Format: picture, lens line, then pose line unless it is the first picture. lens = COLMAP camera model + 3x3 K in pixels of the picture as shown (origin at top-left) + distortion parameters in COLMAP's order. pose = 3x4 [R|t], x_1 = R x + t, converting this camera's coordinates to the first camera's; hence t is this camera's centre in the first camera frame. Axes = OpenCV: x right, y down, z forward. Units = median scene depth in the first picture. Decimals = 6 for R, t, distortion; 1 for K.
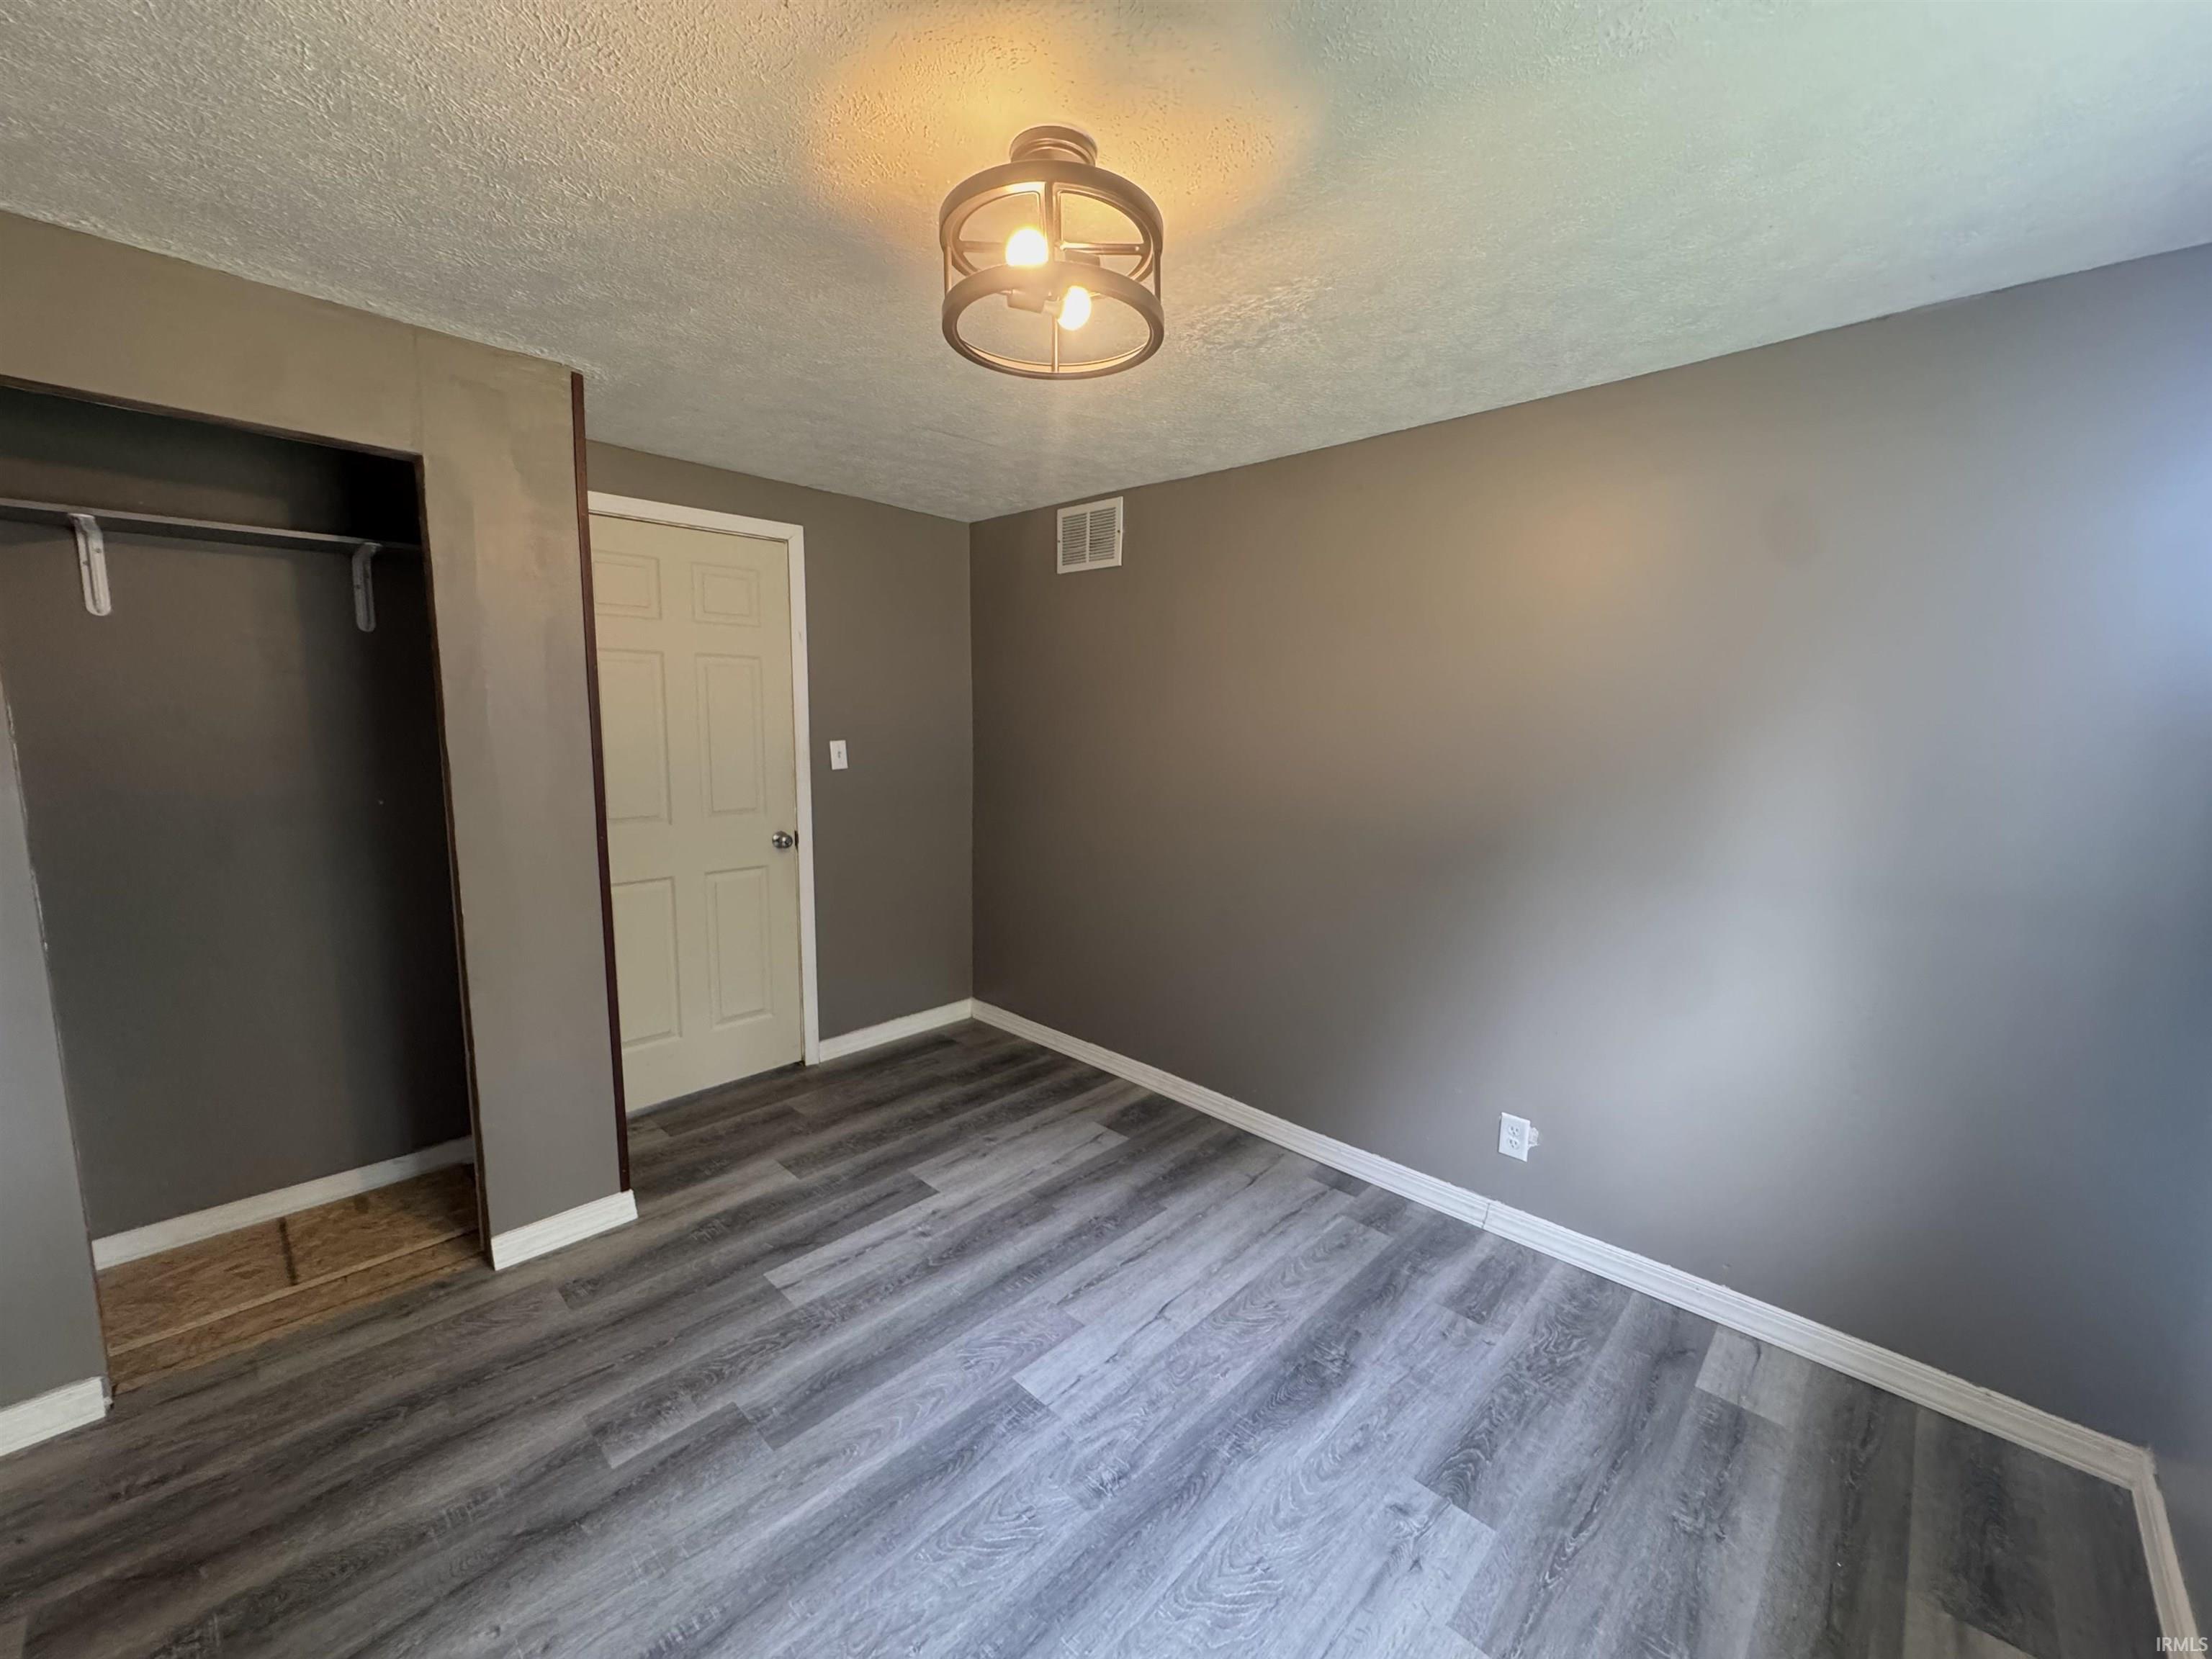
lens RADIAL K [[888.3, 0, 1102.7], [0, 888.3, 823.0], [0, 0, 1]] dist [-0.003101, -0.000087]
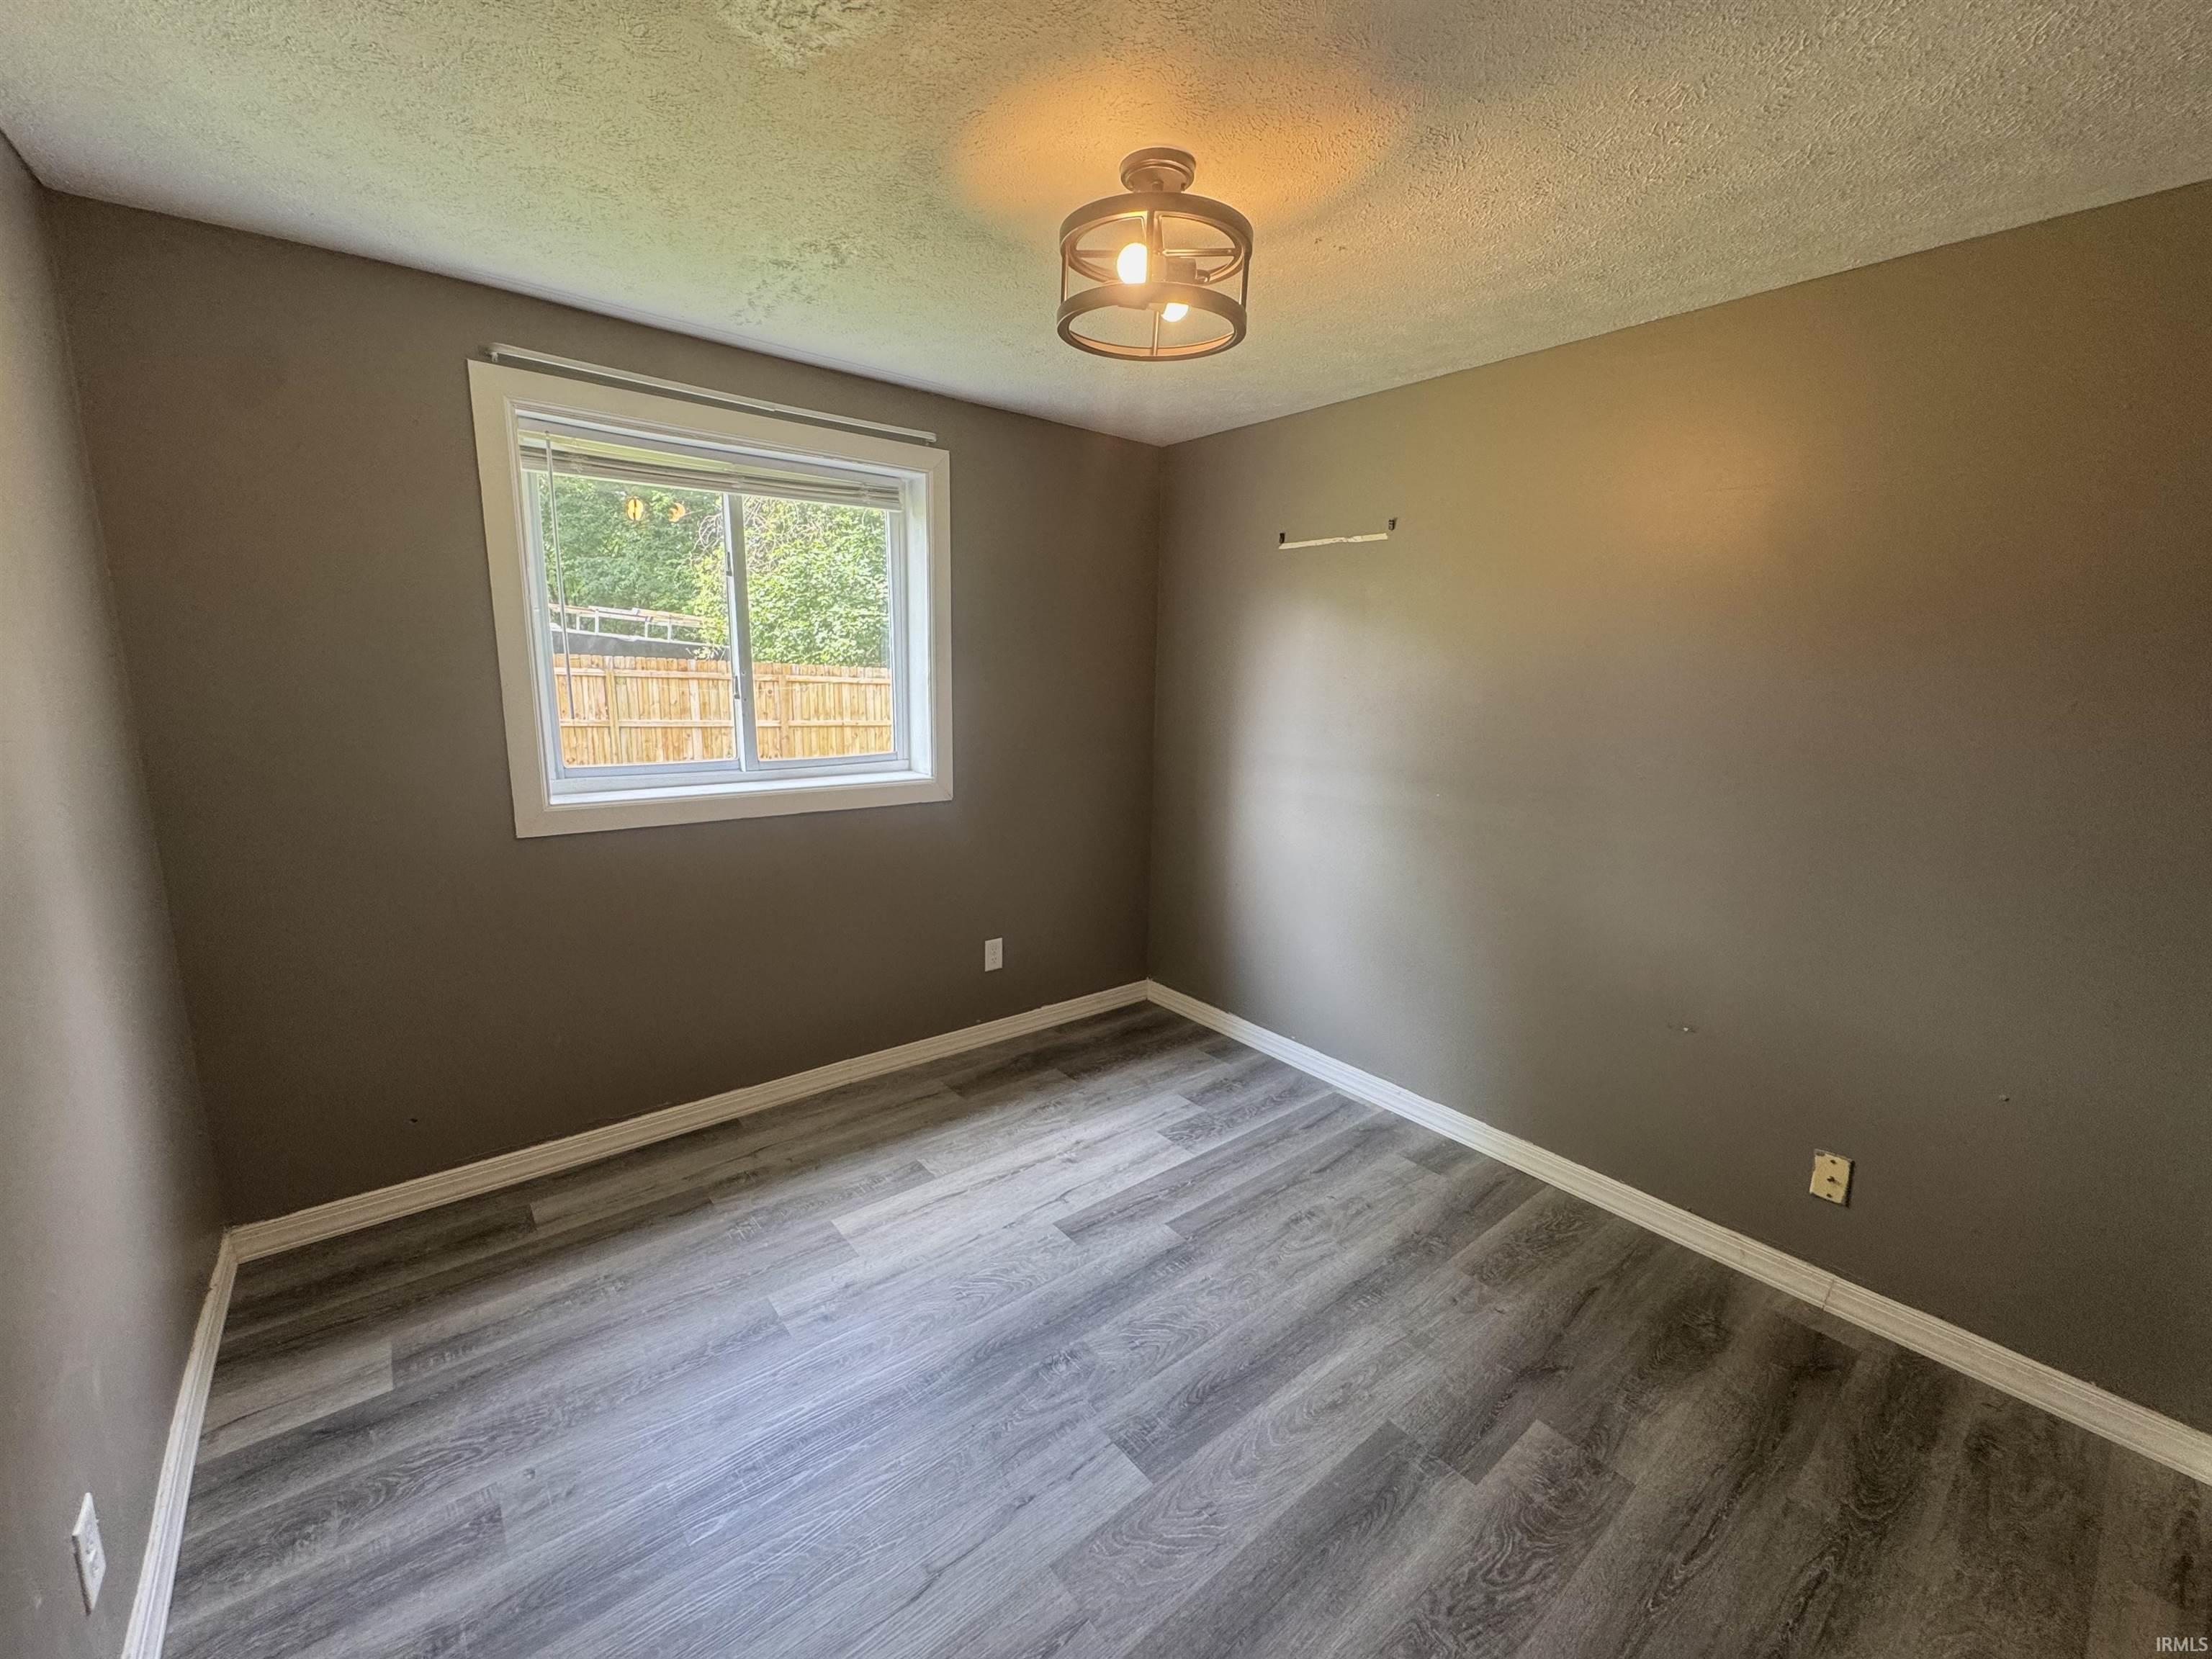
lens RADIAL K [[888.3, 0, 1102.7], [0, 888.3, 823.0], [0, 0, 1]] dist [-0.003101, -0.000087]
pose [[-0.991674, -0.060764, 0.113534, -0.121977], [-0.022849, 0.950707, 0.309248, -0.223897], [-0.126728, 0.304080, -0.944180, 1.735472]]
